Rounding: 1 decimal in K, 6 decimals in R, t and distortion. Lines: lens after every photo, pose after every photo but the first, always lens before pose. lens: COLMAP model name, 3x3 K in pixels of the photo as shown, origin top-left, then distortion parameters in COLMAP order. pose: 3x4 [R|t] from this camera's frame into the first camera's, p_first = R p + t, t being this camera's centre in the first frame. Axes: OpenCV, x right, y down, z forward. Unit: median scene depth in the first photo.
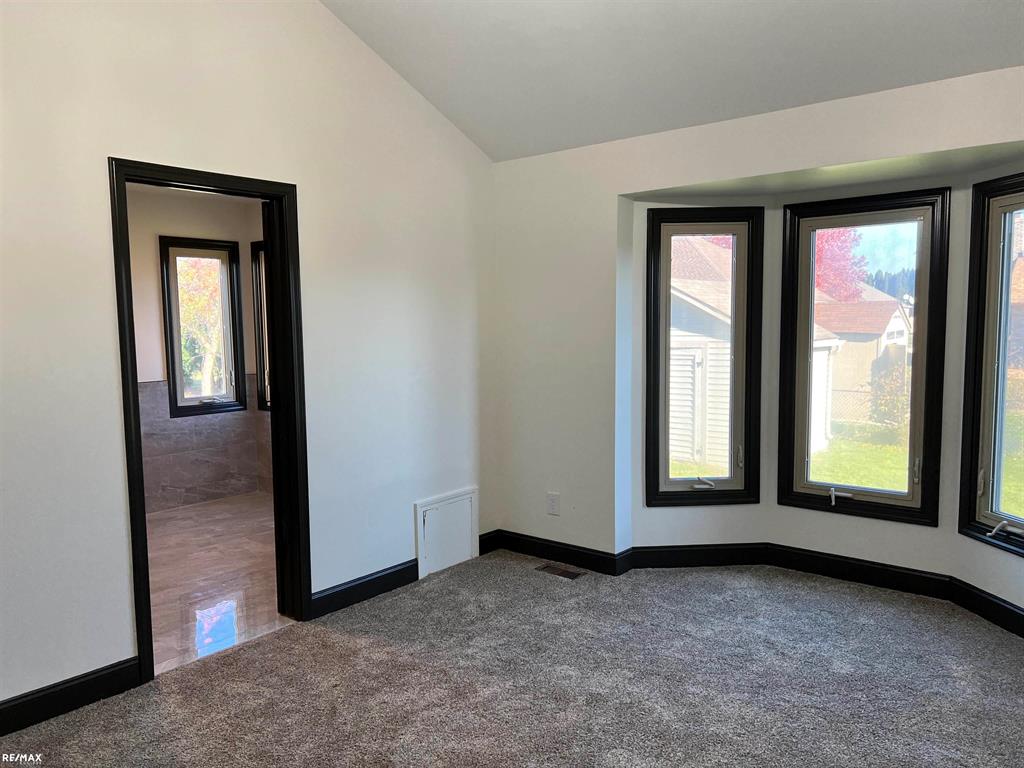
lens RADIAL K [[755.4, 0, 506.2], [0, 755.4, 387.2], [0, 0, 1]] dist [0.035019, -0.049978]
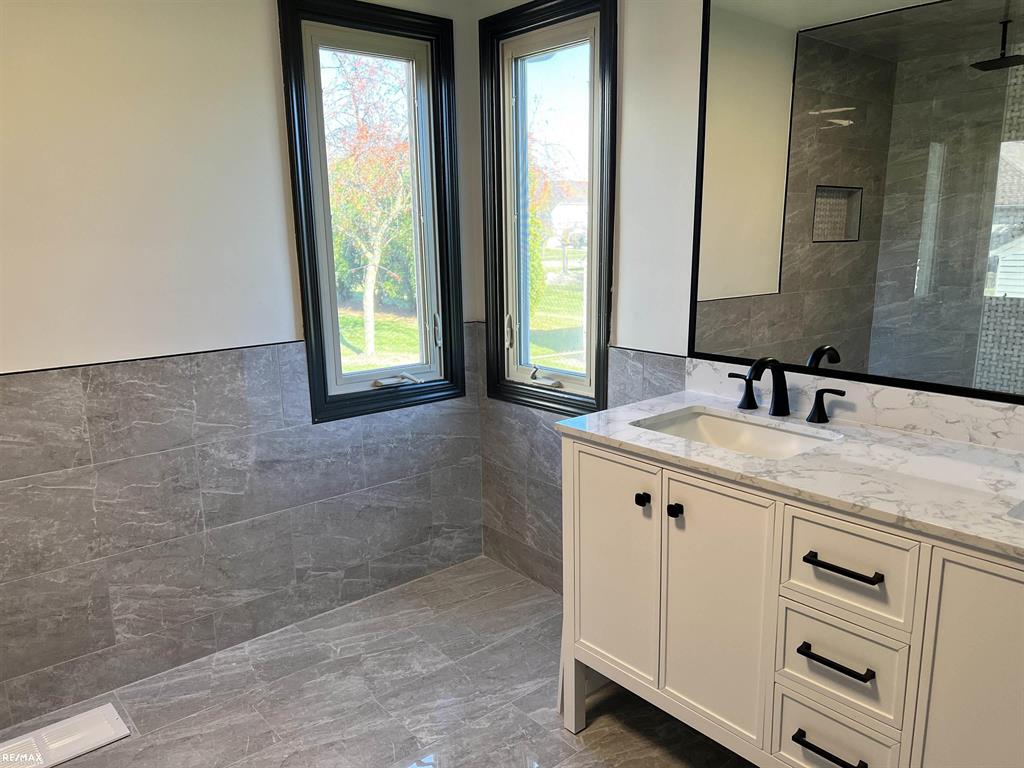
lens RADIAL K [[755.4, 0, 519.0], [0, 755.4, 387.8], [0, 0, 1]] dist [0.035019, -0.049978]
pose [[0.984418, 0.035771, -0.172170, -0.233452], [-0.015154, 0.992706, 0.119605, -0.033730], [0.175192, -0.115132, 0.977779, 0.556210]]
